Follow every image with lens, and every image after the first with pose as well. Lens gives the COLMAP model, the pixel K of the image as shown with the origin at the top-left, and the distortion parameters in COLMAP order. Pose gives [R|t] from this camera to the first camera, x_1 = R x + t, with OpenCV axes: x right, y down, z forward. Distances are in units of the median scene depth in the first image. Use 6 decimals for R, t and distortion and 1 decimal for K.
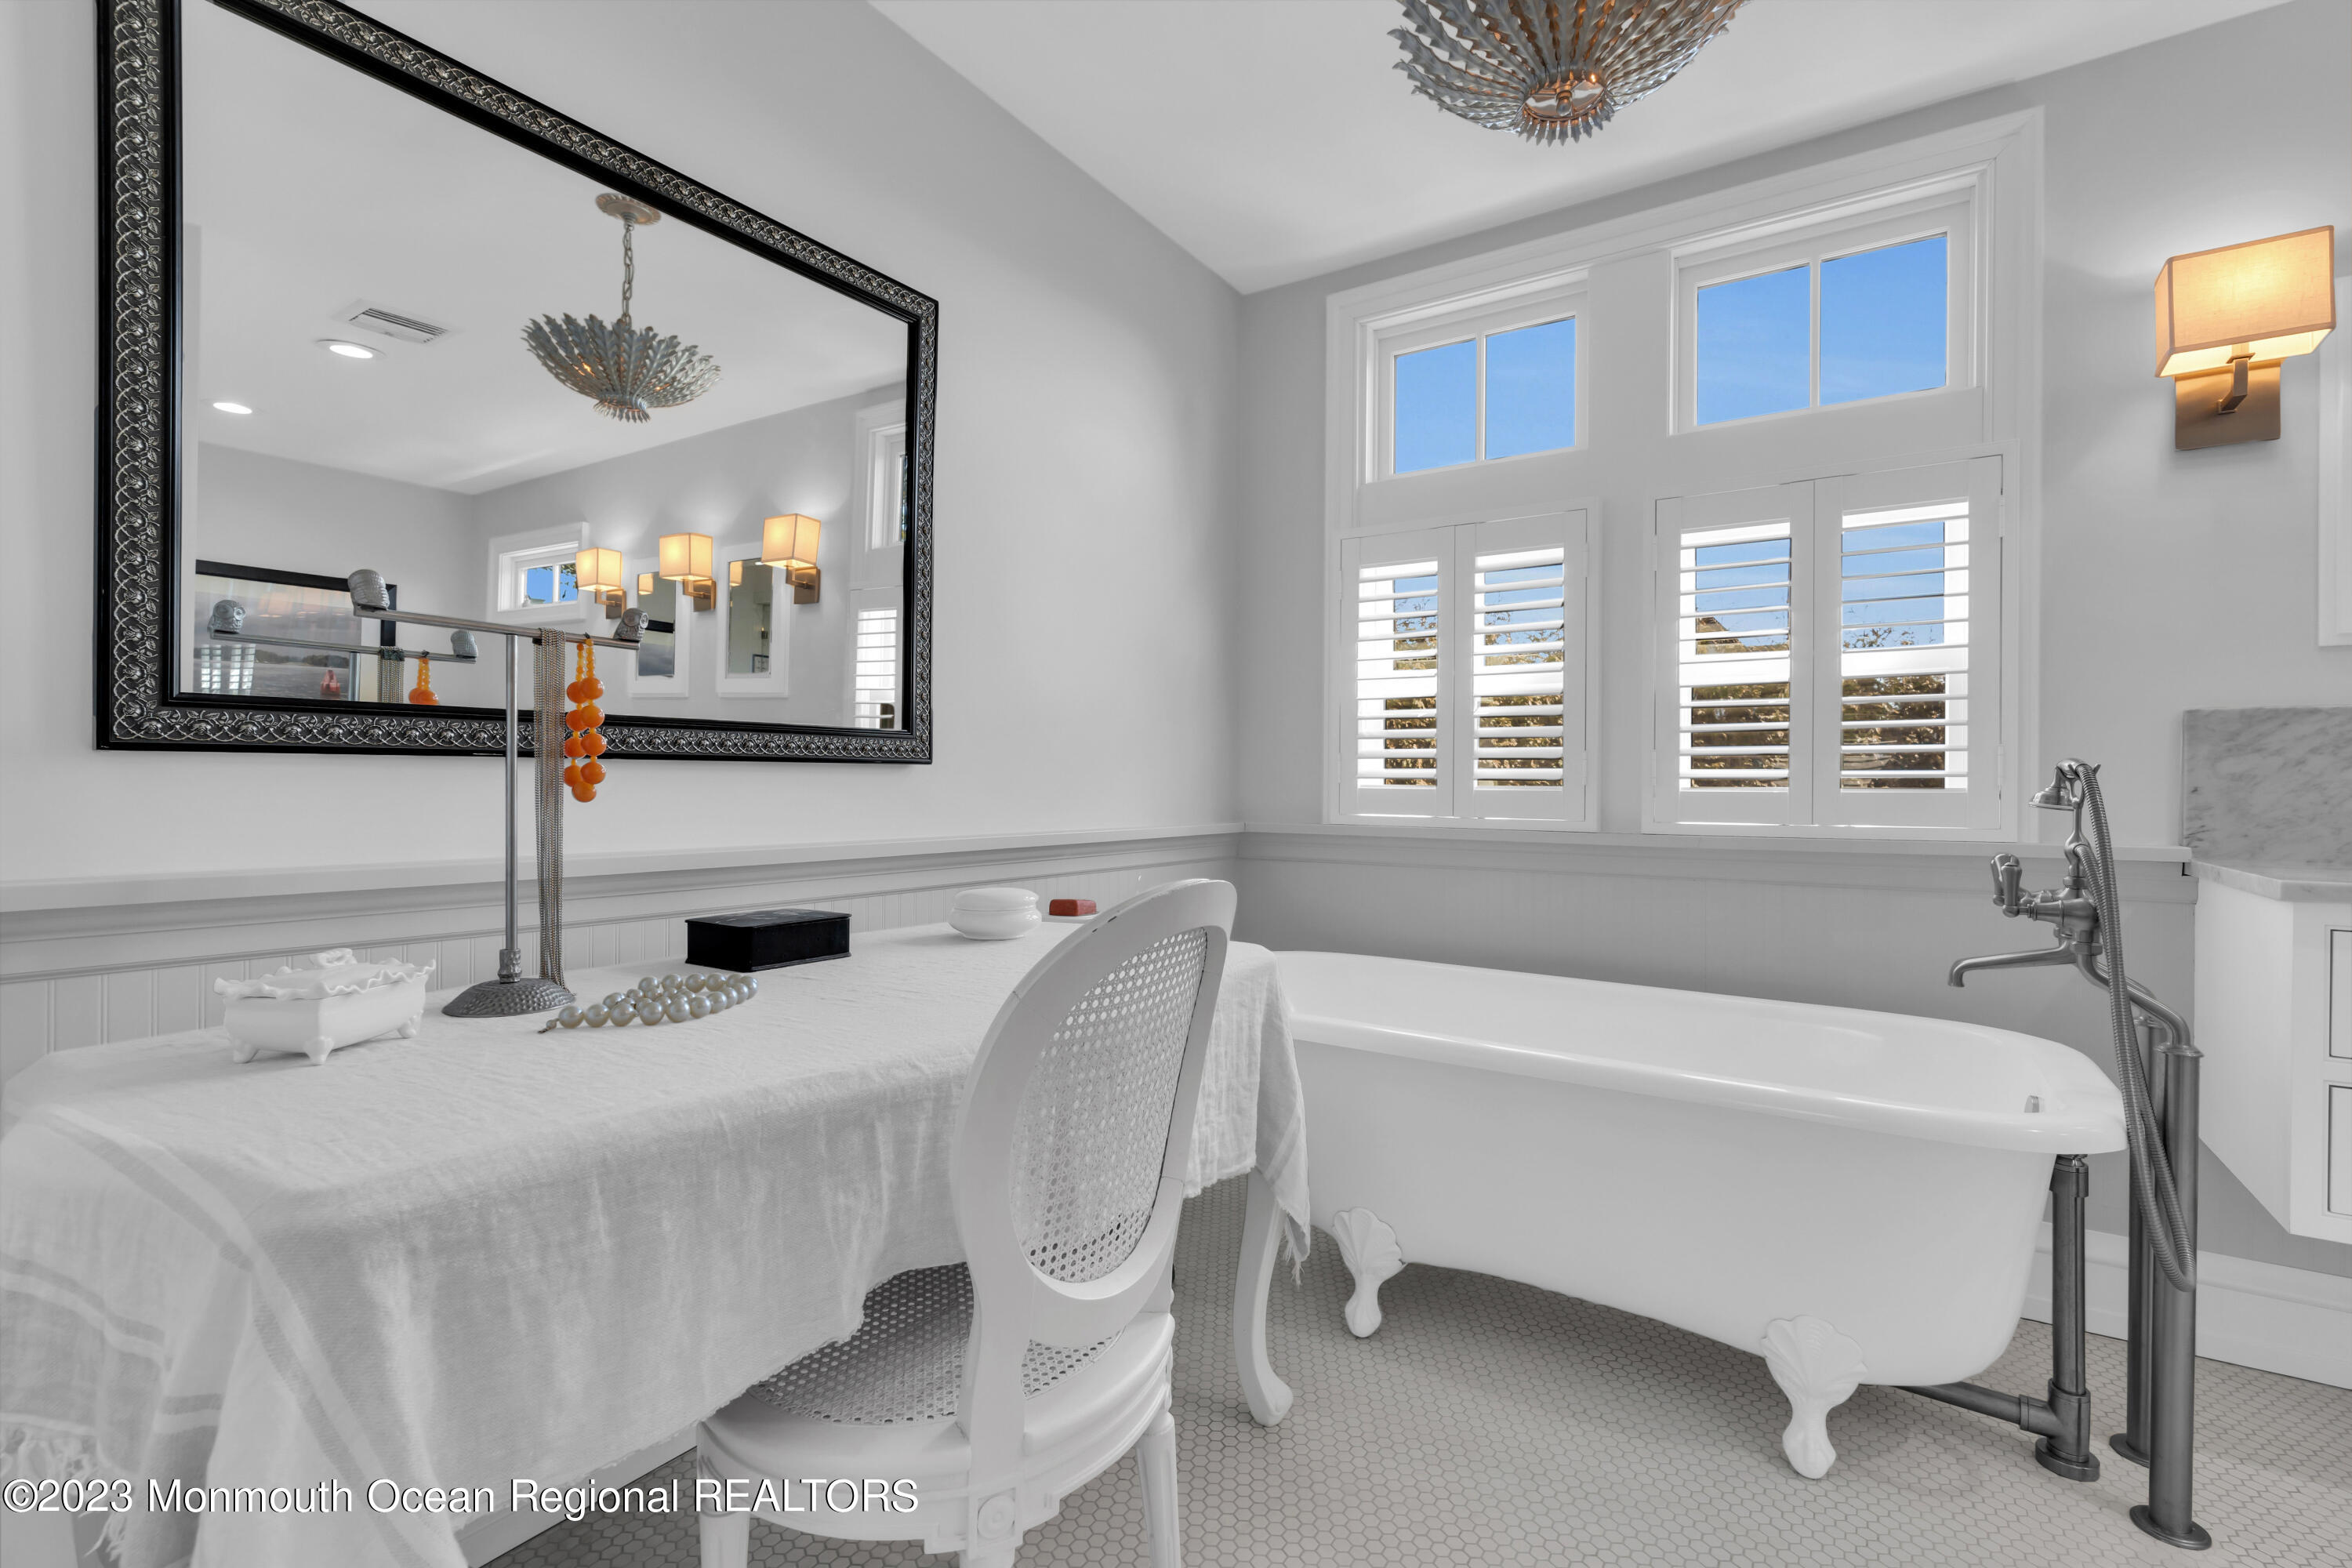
lens RADIAL K [[1057.8, 0, 1181.8], [0, 1057.8, 783.9], [0, 0, 1]] dist [-0.000401, -0.000642]
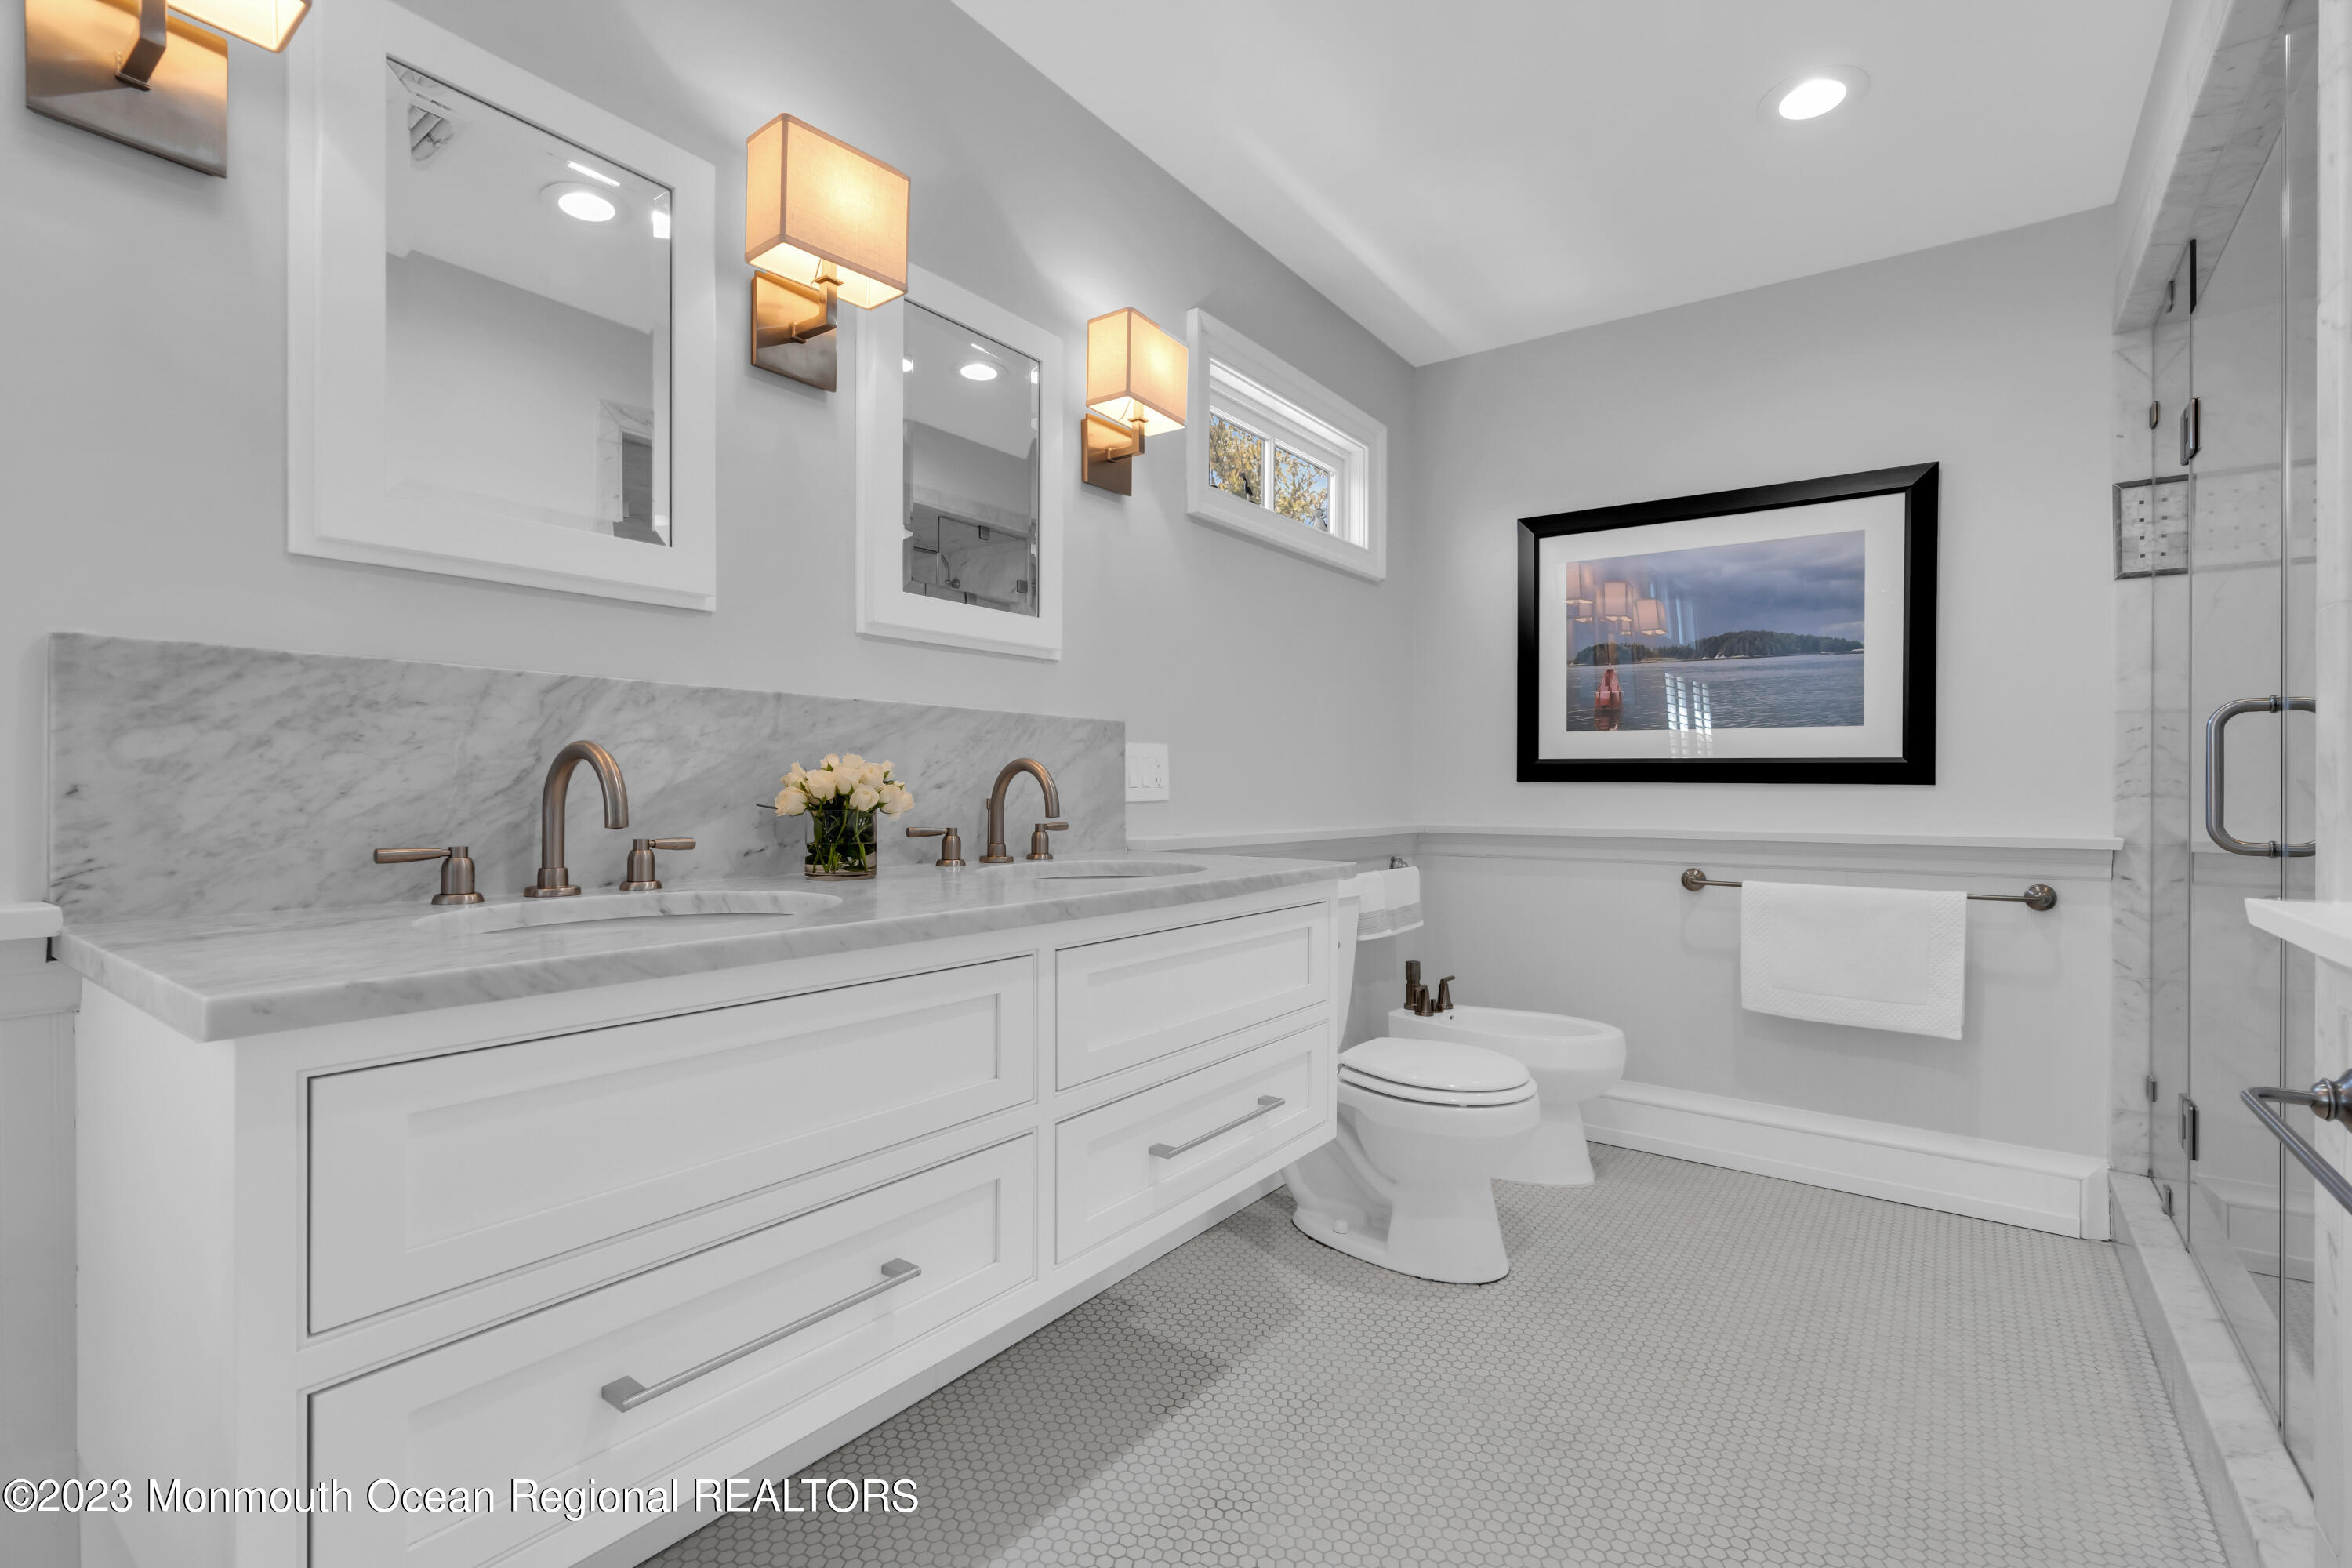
lens RADIAL K [[1057.8, 0, 1185.1], [0, 1057.8, 790.6], [0, 0, 1]] dist [-0.000401, -0.000642]
pose [[0.055342, -0.010551, 0.998412, 0.481873], [-0.000439, 0.999944, 0.010592, 0.000172], [-0.998467, -0.001024, 0.055334, 0.438086]]
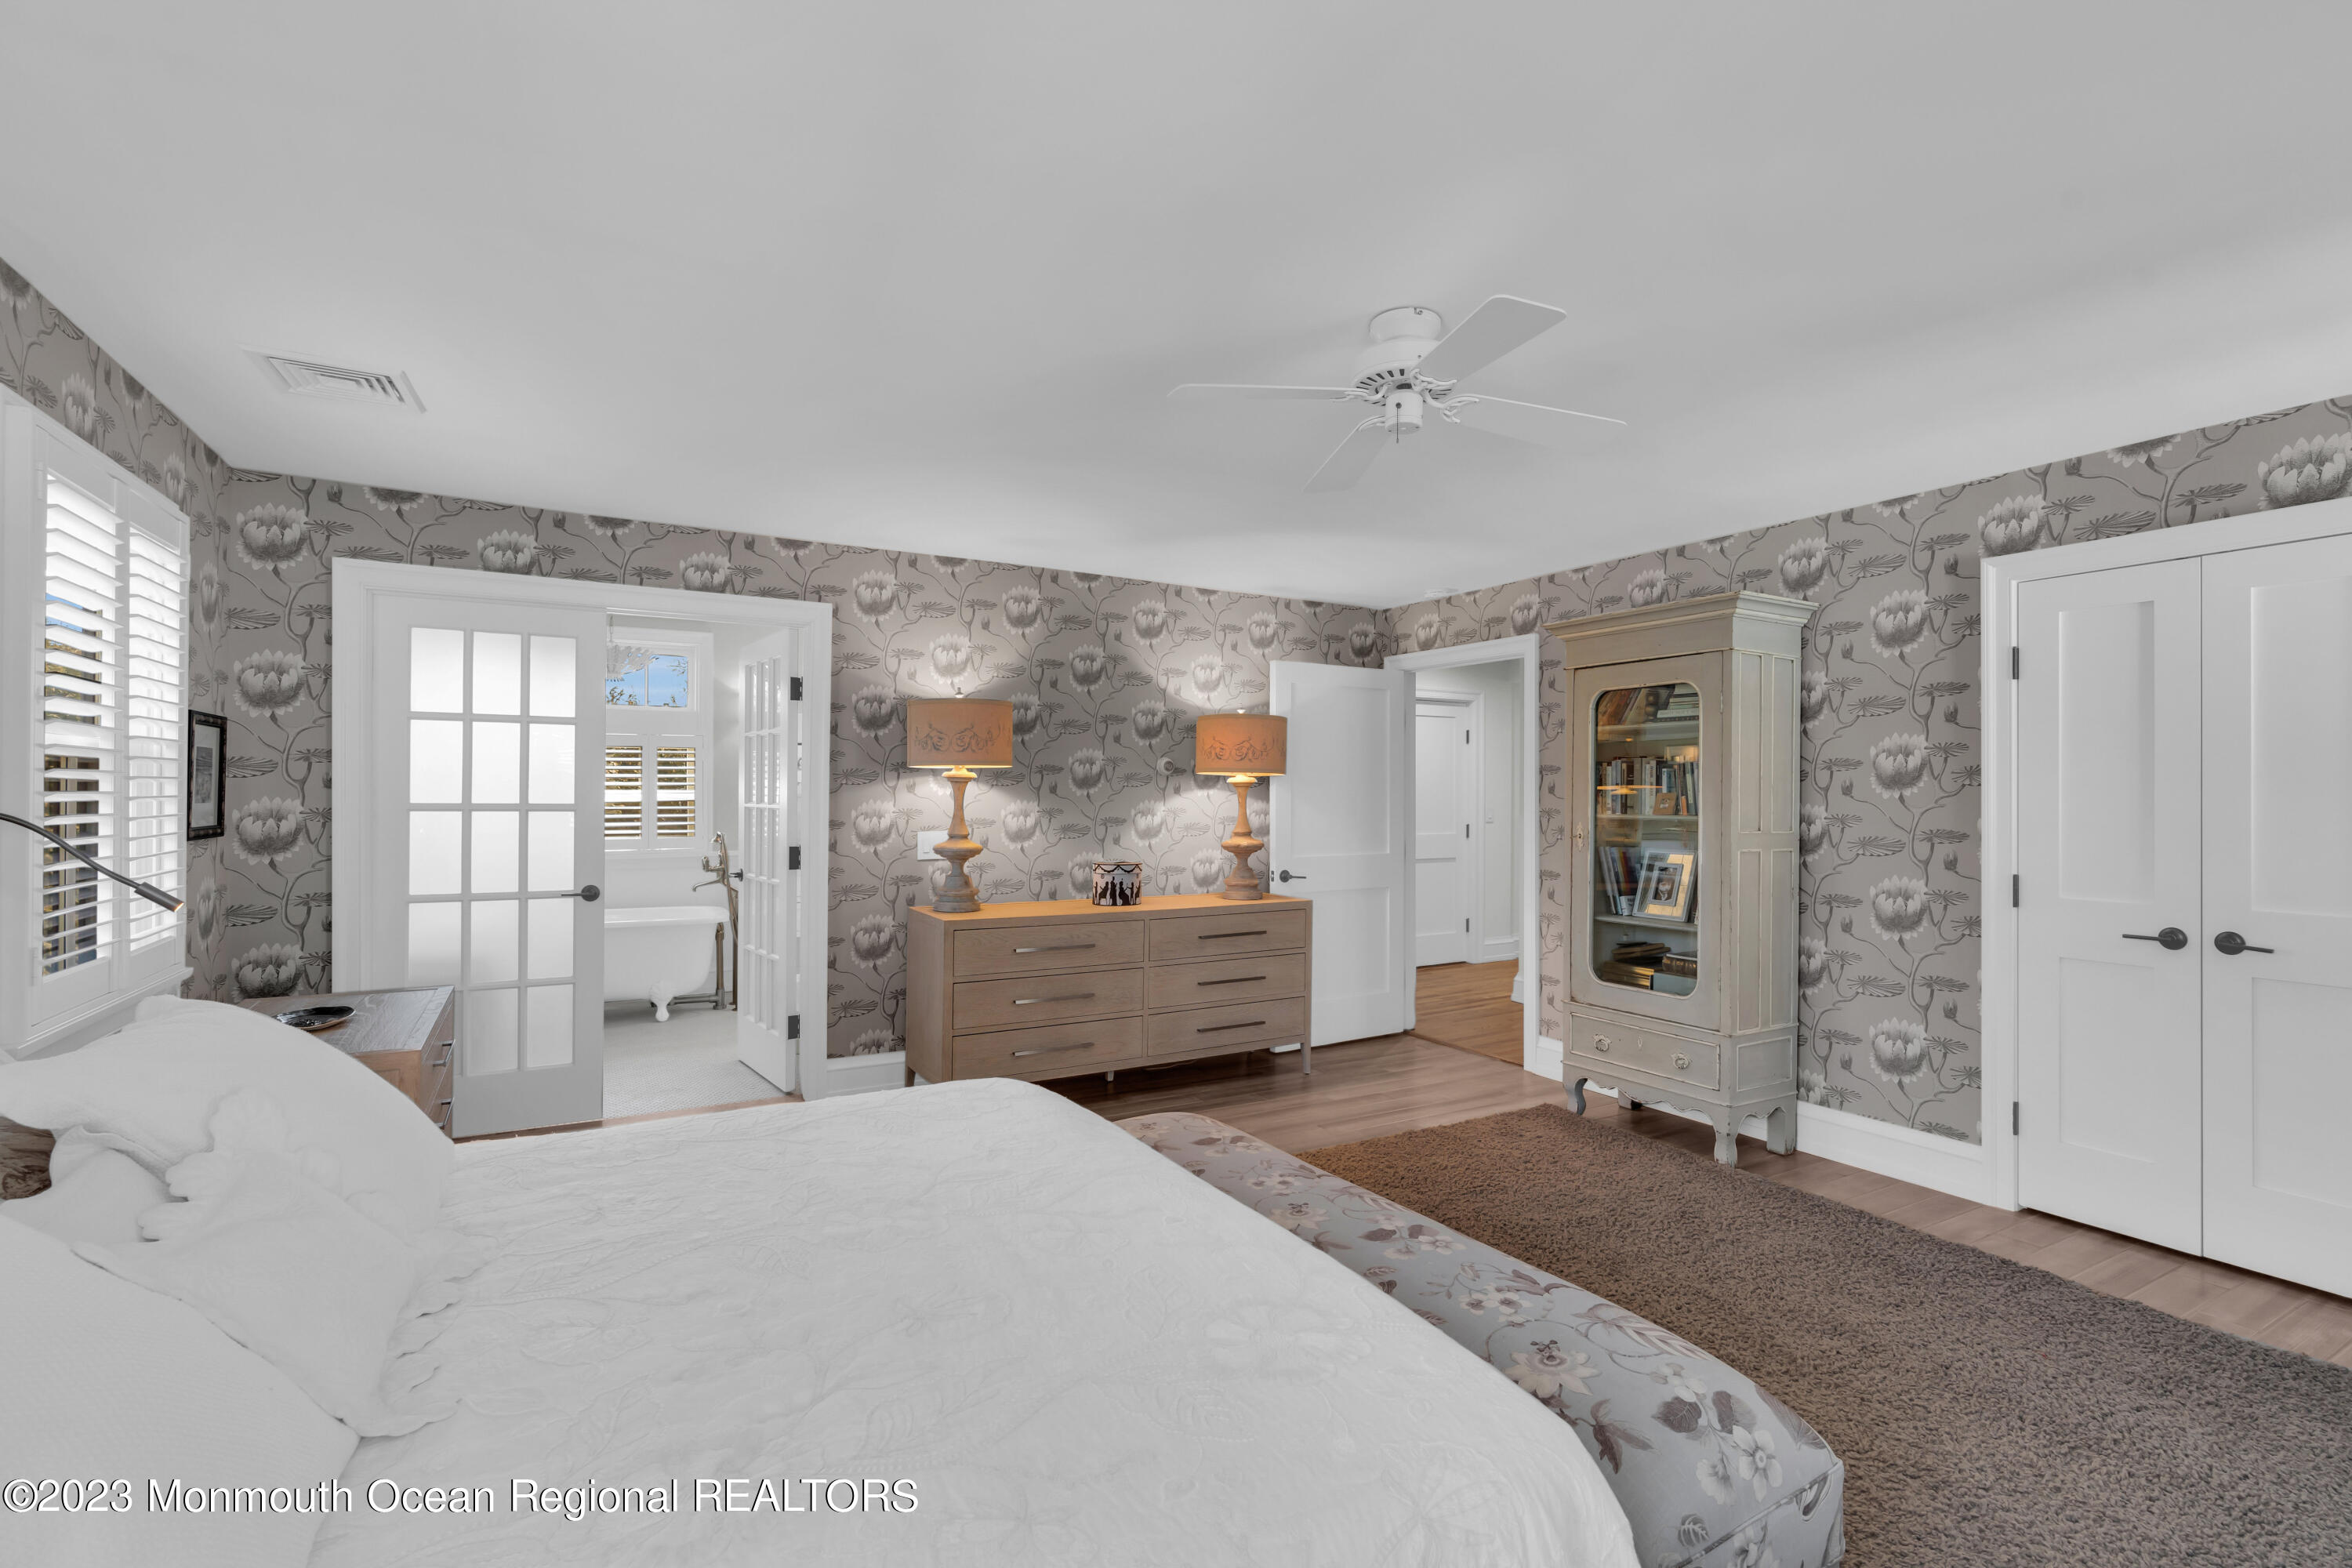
lens RADIAL K [[1057.8, 0, 1174.4], [0, 1057.8, 786.6], [0, 0, 1]] dist [-0.000401, -0.000642]
pose [[0.463428, -0.007194, 0.886106, -2.152677], [0.003162, 0.999974, 0.006465, -0.241681], [-0.886129, -0.000194, 0.463438, -2.688996]]
